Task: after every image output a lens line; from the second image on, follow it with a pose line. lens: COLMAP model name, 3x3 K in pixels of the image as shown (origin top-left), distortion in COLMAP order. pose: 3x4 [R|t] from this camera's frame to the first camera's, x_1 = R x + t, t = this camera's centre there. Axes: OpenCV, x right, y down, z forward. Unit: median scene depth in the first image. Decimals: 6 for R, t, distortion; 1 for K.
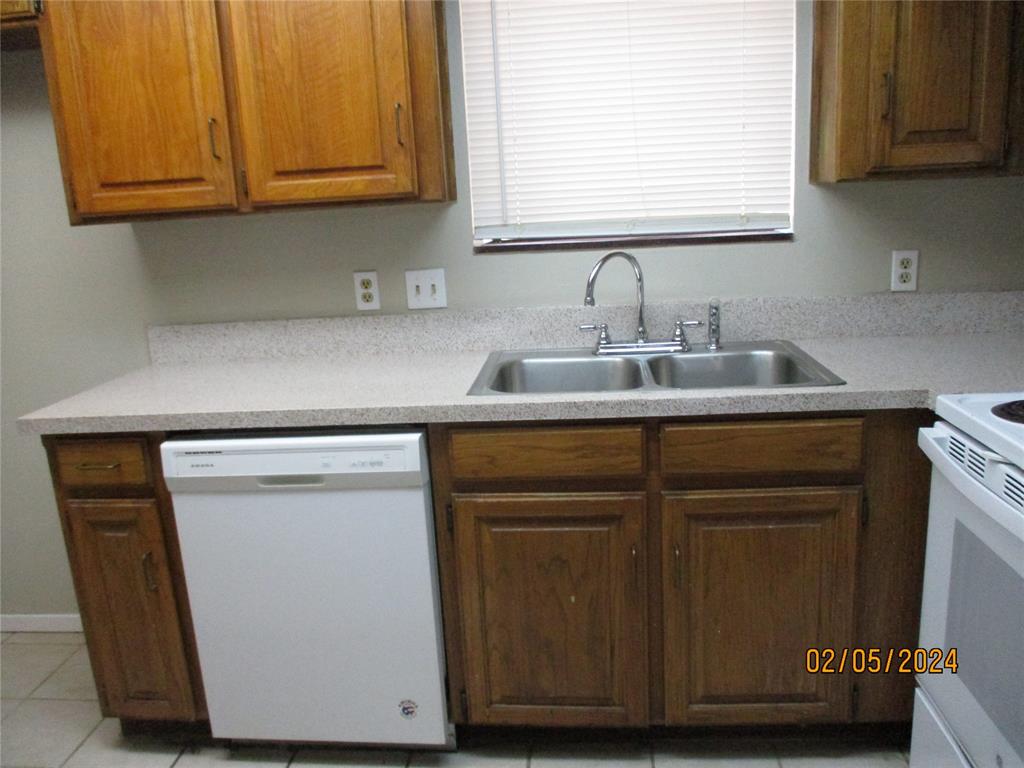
lens RADIAL K [[837.1, 0, 513.7], [0, 837.1, 386.3], [0, 0, 1]] dist [-0.057584, 0.024605]
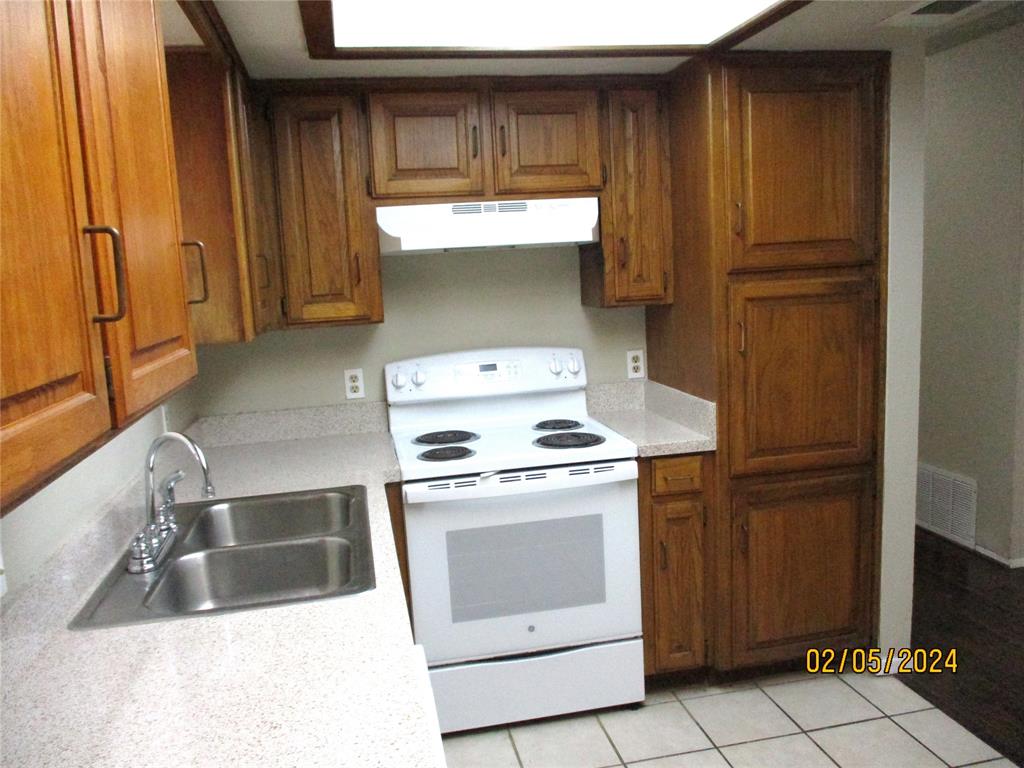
lens RADIAL K [[837.1, 0, 513.9], [0, 837.1, 387.1], [0, 0, 1]] dist [-0.057584, 0.024605]
pose [[-0.275626, -0.072234, 0.958547, -0.834562], [0.286715, 0.945606, 0.153703, -0.255904], [-0.917510, 0.317194, -0.239923, 0.952028]]
